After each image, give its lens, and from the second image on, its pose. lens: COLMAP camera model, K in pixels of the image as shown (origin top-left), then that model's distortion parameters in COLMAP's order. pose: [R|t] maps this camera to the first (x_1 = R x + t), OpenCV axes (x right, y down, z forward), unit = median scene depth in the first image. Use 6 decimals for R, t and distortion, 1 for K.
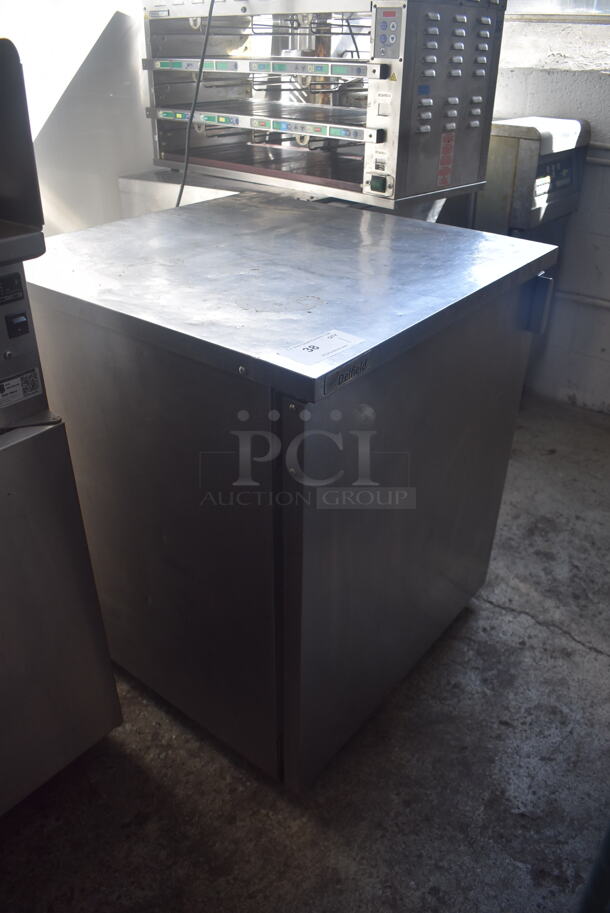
lens RADIAL K [[725.1, 0, 304.9], [0, 725.1, 456.5], [0, 0, 1]] dist [-0.080338, 0.003928]
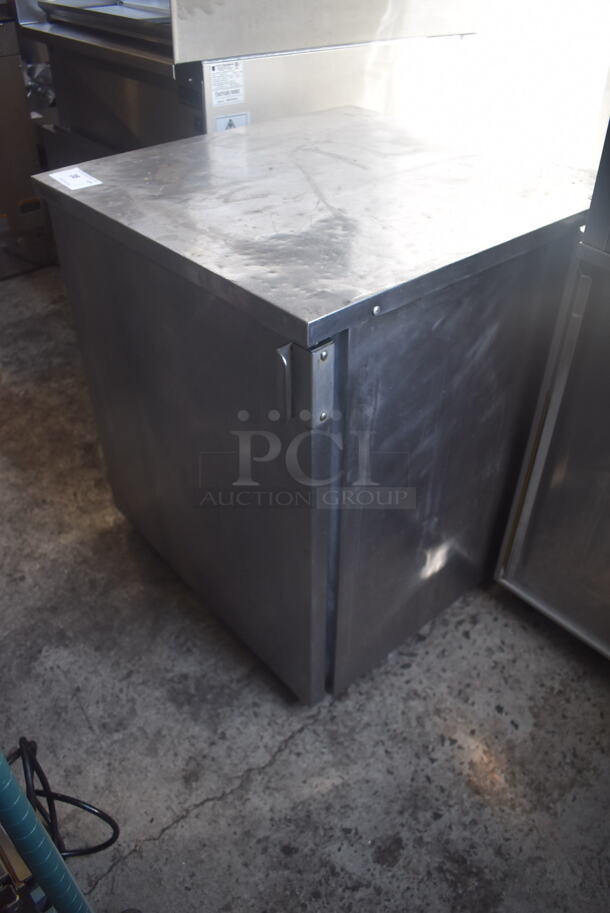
lens RADIAL K [[725.1, 0, 305.7], [0, 725.1, 456.5], [0, 0, 1]] dist [-0.080338, 0.003928]
pose [[-0.195139, 0.601684, -0.774531, 0.797079], [-0.501216, 0.617624, 0.606072, -0.526156], [0.843032, 0.506475, 0.181050, 0.844698]]
